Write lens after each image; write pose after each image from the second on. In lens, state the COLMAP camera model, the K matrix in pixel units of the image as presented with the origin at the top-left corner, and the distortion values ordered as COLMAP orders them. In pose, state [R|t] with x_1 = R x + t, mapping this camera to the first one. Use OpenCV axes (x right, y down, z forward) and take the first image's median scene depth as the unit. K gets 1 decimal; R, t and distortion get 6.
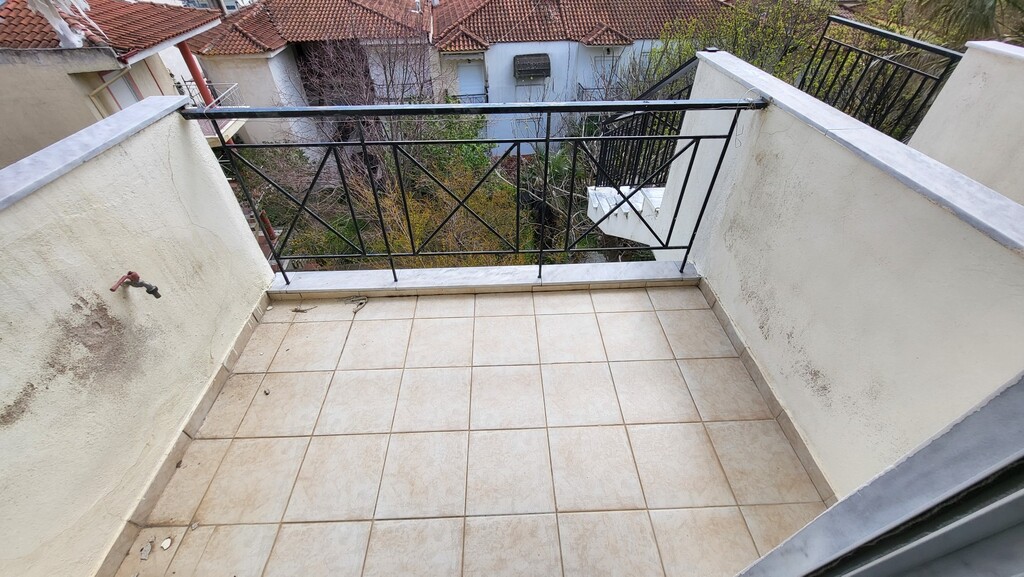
lens RADIAL K [[395.9, 0, 497.4], [0, 395.9, 286.7], [0, 0, 1]] dist [-0.001924, -0.000392]
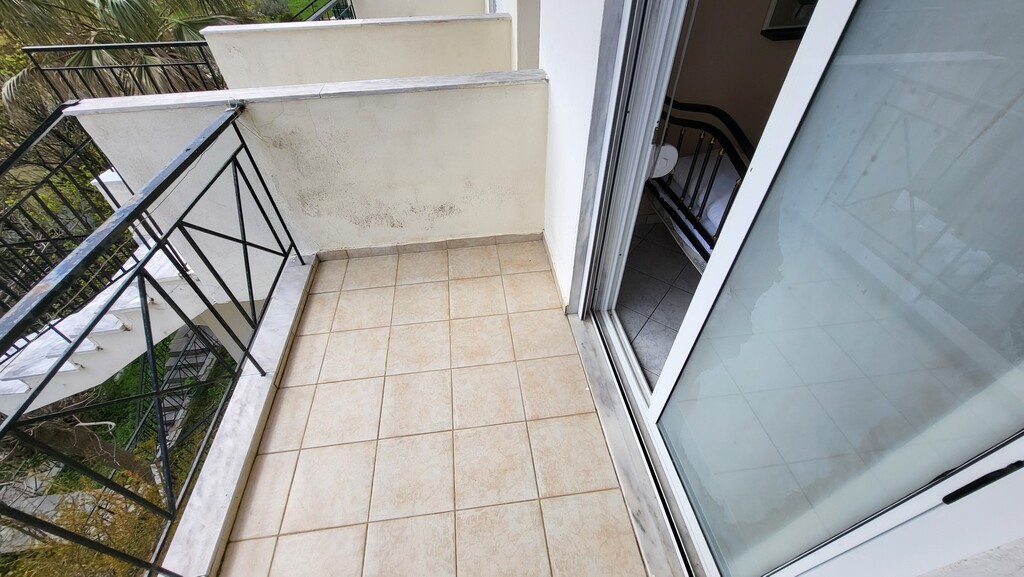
lens RADIAL K [[392.5, 0, 512.0], [0, 392.5, 288.5], [0, 0, 1]] dist [0.001117, 0.000242]
pose [[-0.101037, -0.683887, 0.722558, -0.591894], [0.686421, 0.477798, 0.548211, -0.289053], [-0.720151, 0.551369, 0.421159, 0.232506]]
